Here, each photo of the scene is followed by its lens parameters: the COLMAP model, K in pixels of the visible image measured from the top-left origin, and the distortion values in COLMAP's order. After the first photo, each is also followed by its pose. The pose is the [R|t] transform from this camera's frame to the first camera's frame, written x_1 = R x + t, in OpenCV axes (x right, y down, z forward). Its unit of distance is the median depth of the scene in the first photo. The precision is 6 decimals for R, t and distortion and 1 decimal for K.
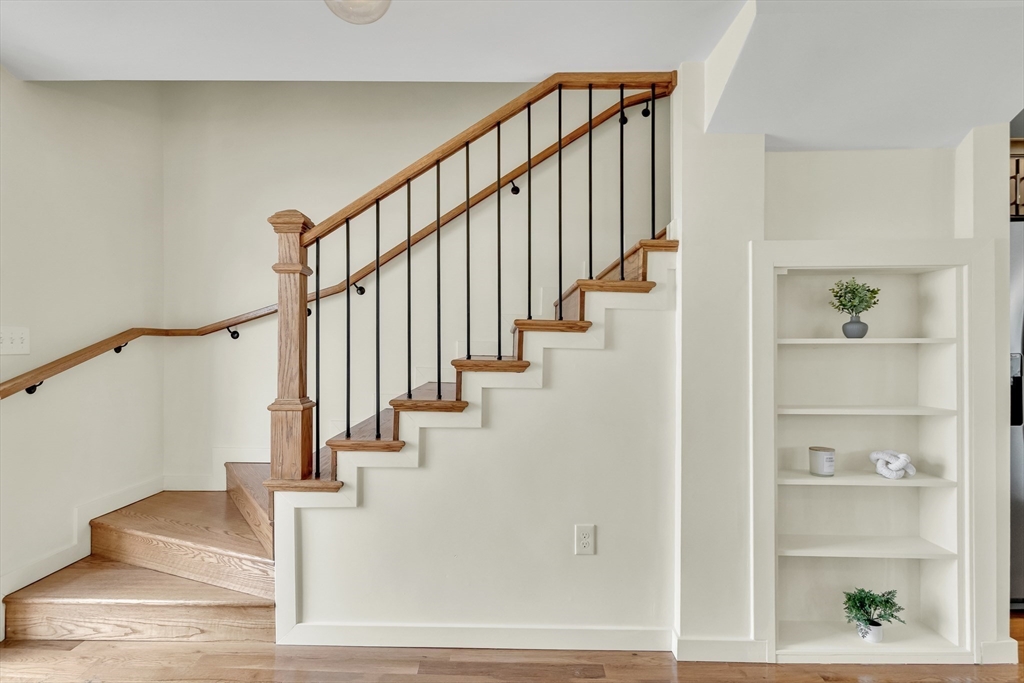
lens RADIAL K [[557.0, 0, 513.9], [0, 557.0, 351.5], [0, 0, 1]] dist [0.002497, 0.000292]
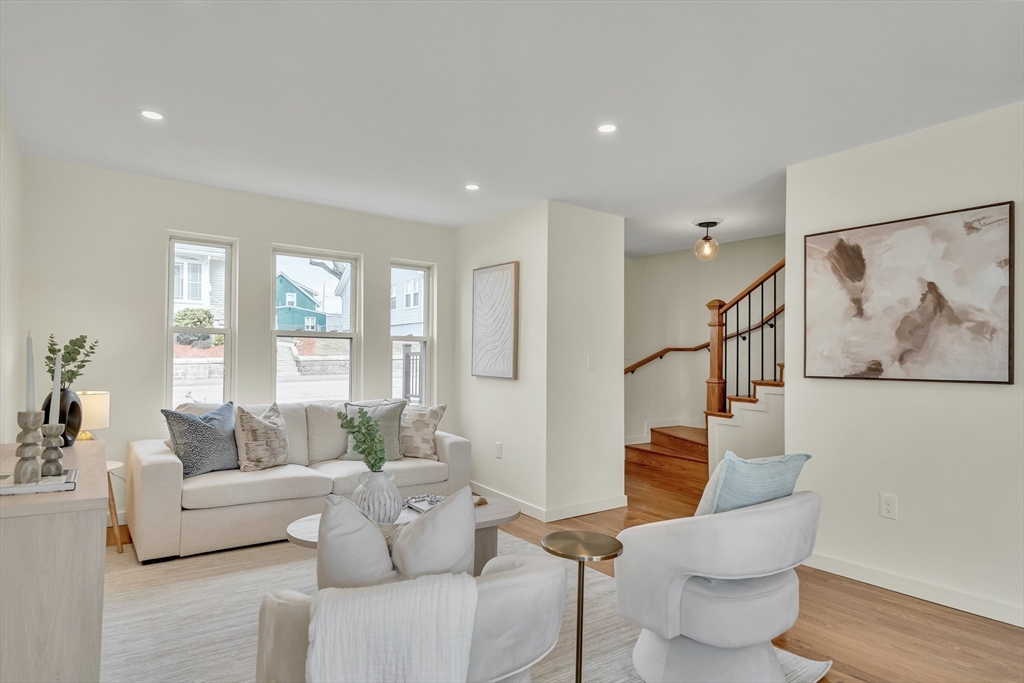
lens RADIAL K [[557.0, 0, 513.9], [0, 557.0, 351.5], [0, 0, 1]] dist [0.002497, 0.000292]
pose [[0.589969, -0.001764, -0.807424, 1.013888], [-0.007971, 0.999936, -0.008009, -0.005248], [0.807386, 0.011161, 0.589918, -1.100973]]
